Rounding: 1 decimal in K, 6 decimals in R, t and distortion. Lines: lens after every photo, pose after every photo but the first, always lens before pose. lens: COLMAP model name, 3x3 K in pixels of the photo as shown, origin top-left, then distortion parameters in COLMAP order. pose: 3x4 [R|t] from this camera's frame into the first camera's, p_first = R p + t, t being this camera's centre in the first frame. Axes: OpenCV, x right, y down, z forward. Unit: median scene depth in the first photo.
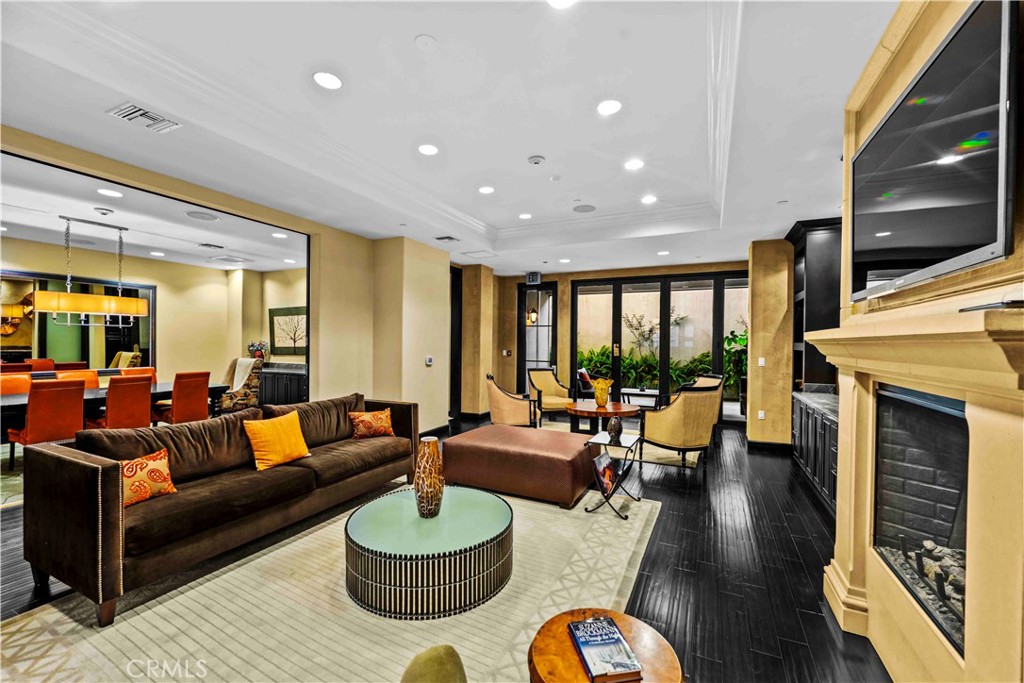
lens RADIAL K [[414.8, 0, 509.7], [0, 414.8, 346.5], [0, 0, 1]] dist [0.002307, -0.001821]
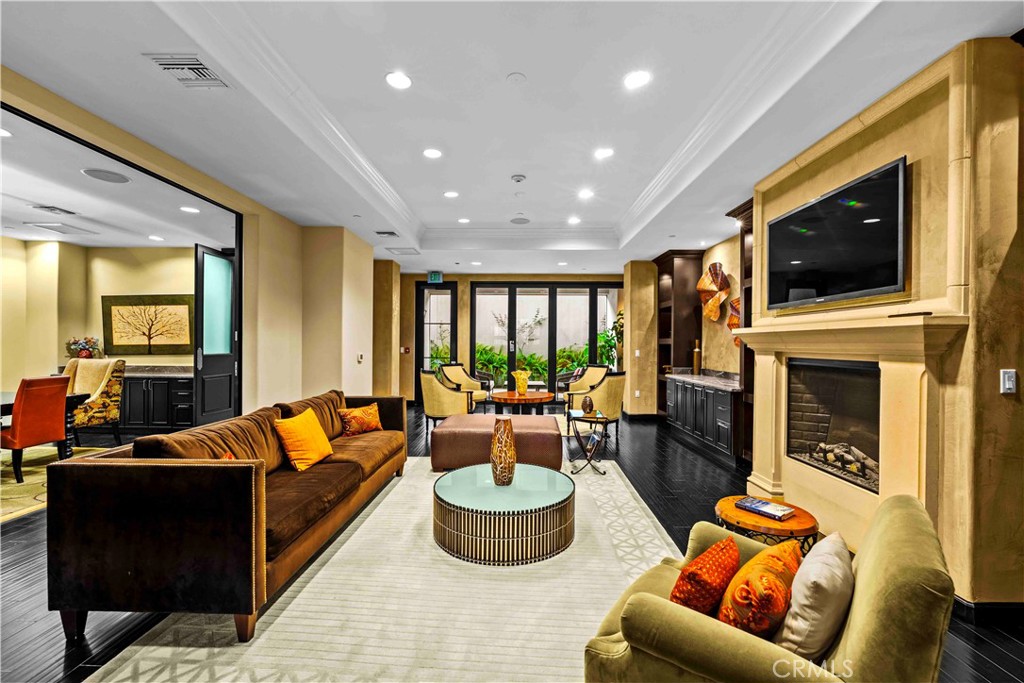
lens RADIAL K [[414.8, 0, 510.6], [0, 414.8, 345.8], [0, 0, 1]] dist [0.002307, -0.001821]
pose [[0.911095, -0.006397, 0.412146, -0.273623], [0.006761, 0.999977, 0.000576, 0.009383], [-0.412140, 0.002262, 0.911118, -0.024969]]
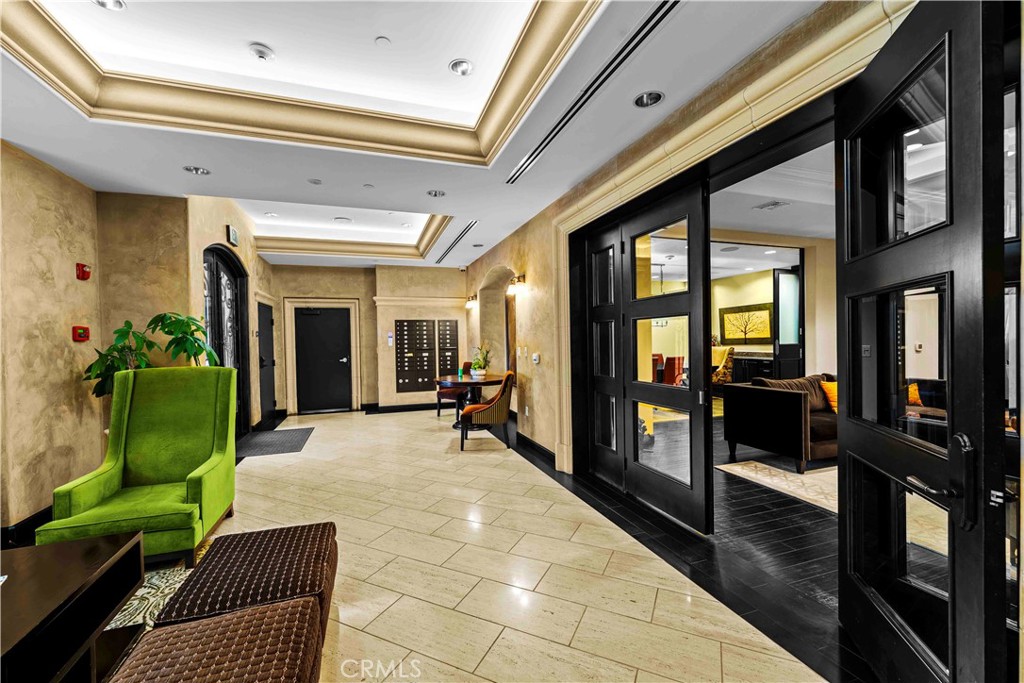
lens RADIAL K [[414.8, 0, 510.8], [0, 414.8, 344.8], [0, 0, 1]] dist [0.002307, -0.001821]
pose [[0.707181, -0.011881, -0.706933, -0.183149], [0.016766, 0.999859, -0.000032, 0.011831], [0.706834, -0.011830, 0.707280, -0.457264]]
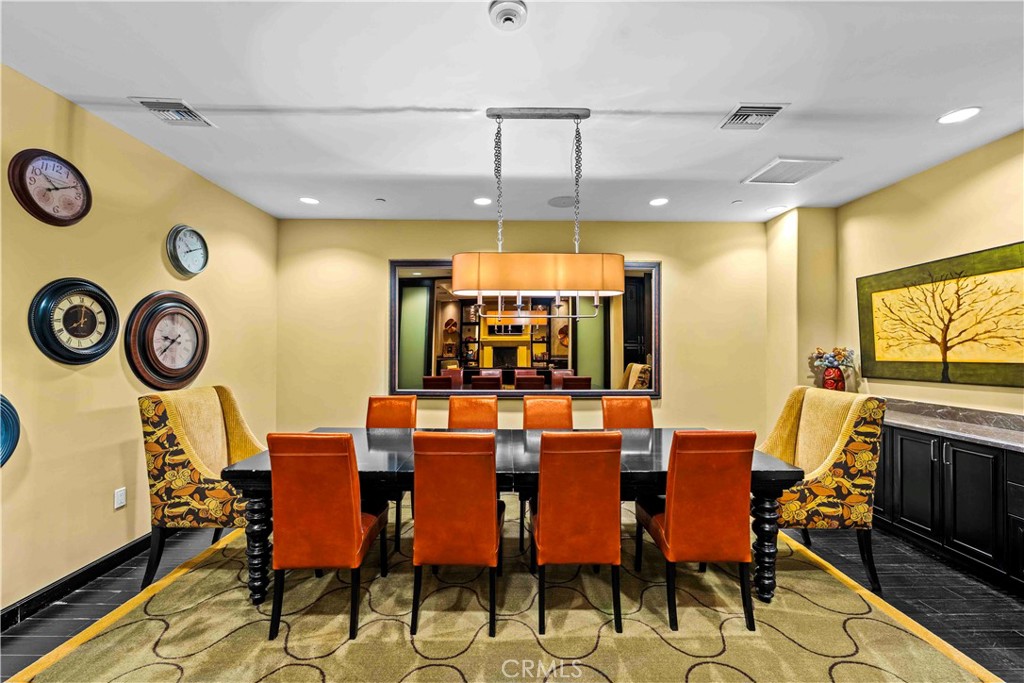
lens RADIAL K [[414.8, 0, 508.0], [0, 414.8, 345.8], [0, 0, 1]] dist [0.002307, -0.001821]
pose [[0.446267, -0.016451, -0.894749, -0.454899], [-0.005238, 0.999766, -0.020994, -0.005163], [0.894884, 0.014056, 0.446076, 0.595168]]
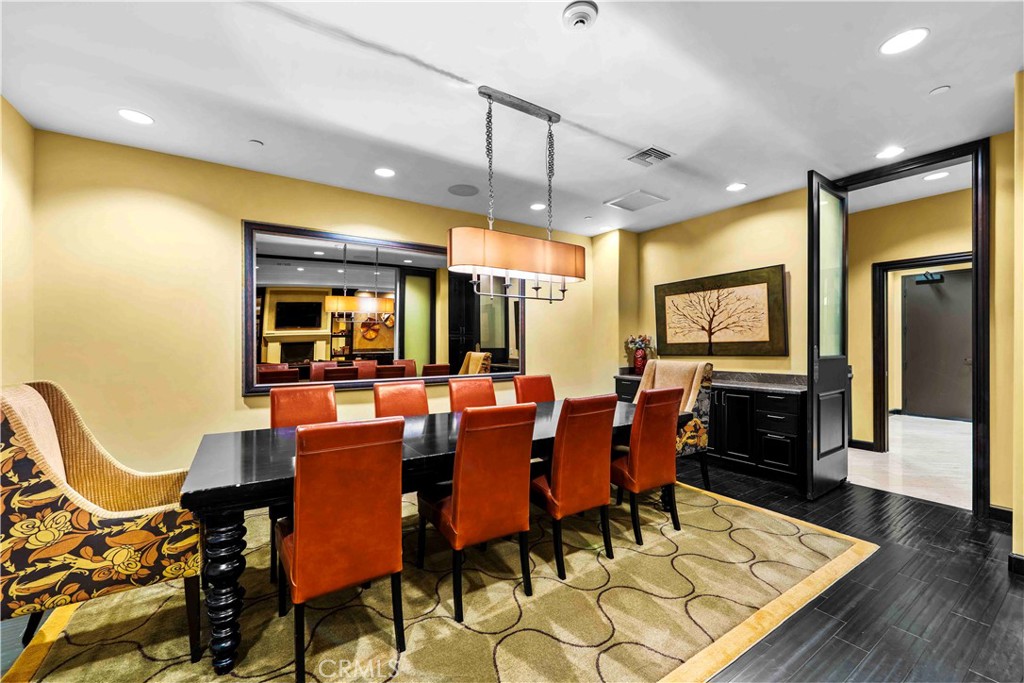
lens RADIAL K [[414.8, 0, 510.4], [0, 414.8, 346.0], [0, 0, 1]] dist [0.002307, -0.001821]
pose [[0.860092, -0.014231, -0.509940, -0.592038], [0.009654, 0.999886, -0.011622, 0.013316], [0.510047, 0.005073, 0.860131, 0.427121]]
